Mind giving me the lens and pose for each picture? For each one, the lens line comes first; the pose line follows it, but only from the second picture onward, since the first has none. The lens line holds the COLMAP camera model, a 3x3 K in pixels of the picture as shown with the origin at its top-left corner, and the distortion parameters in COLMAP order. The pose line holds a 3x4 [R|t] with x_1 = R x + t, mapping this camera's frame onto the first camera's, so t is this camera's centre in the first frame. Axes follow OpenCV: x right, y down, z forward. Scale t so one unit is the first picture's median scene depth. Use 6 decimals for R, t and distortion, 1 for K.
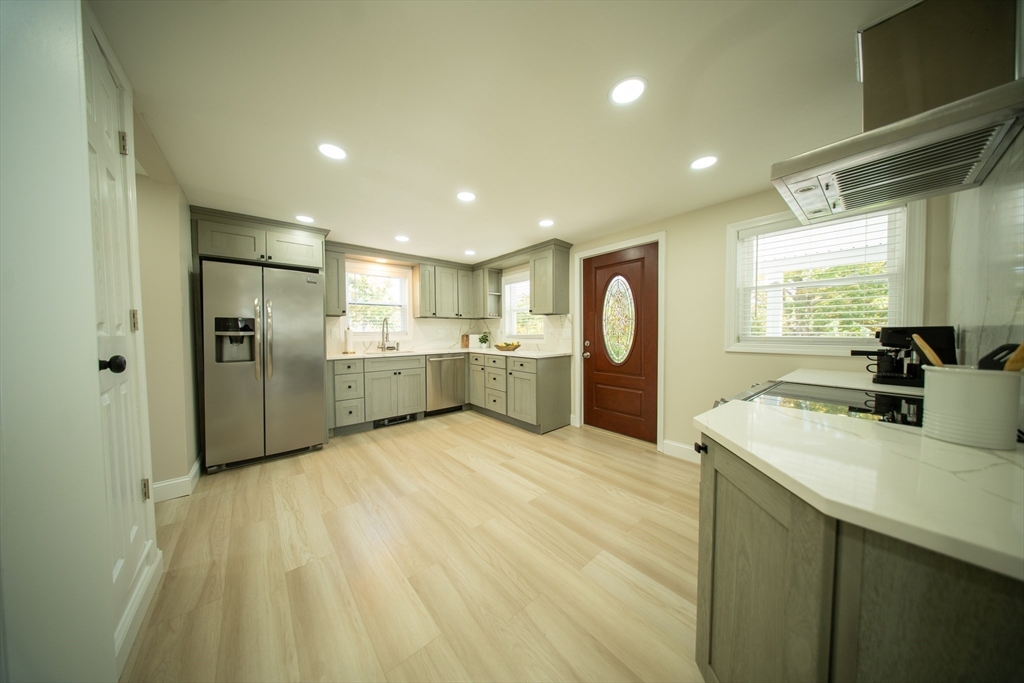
lens RADIAL K [[302.1, 0, 515.5], [0, 302.1, 339.6], [0, 0, 1]] dist [-0.000135, -0.000032]
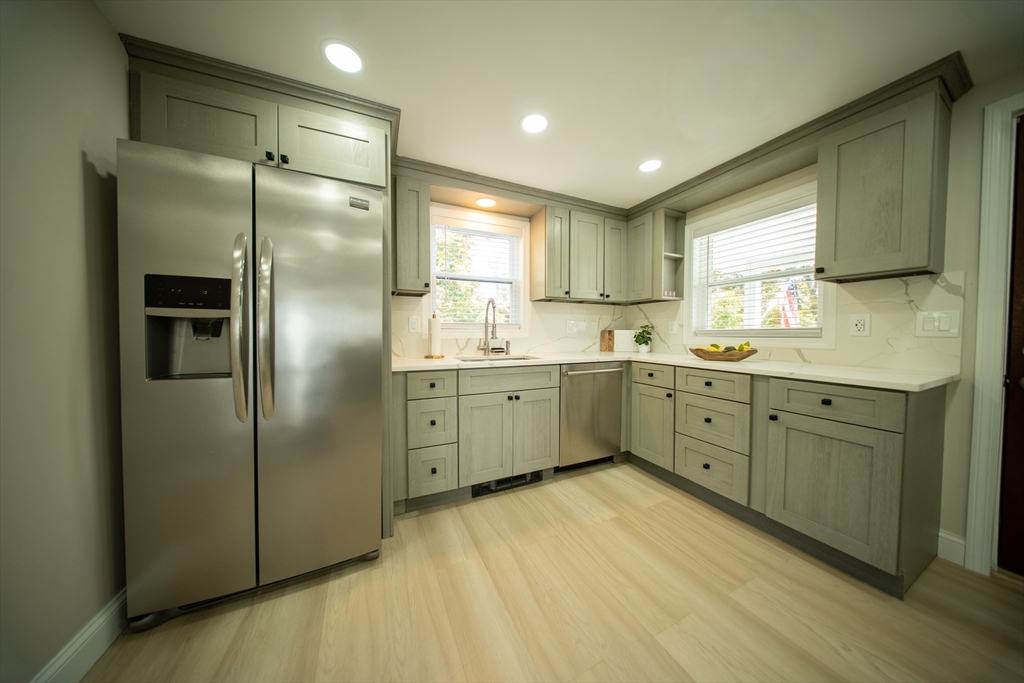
lens RADIAL K [[299.4, 0, 509.5], [0, 299.4, 340.0], [0, 0, 1]] dist [-0.006448, -0.000153]
pose [[0.961539, 0.013285, -0.274345, -0.234145], [-0.013619, 0.999907, 0.000687, 0.007567], [0.274329, 0.003076, 0.961631, 0.448598]]
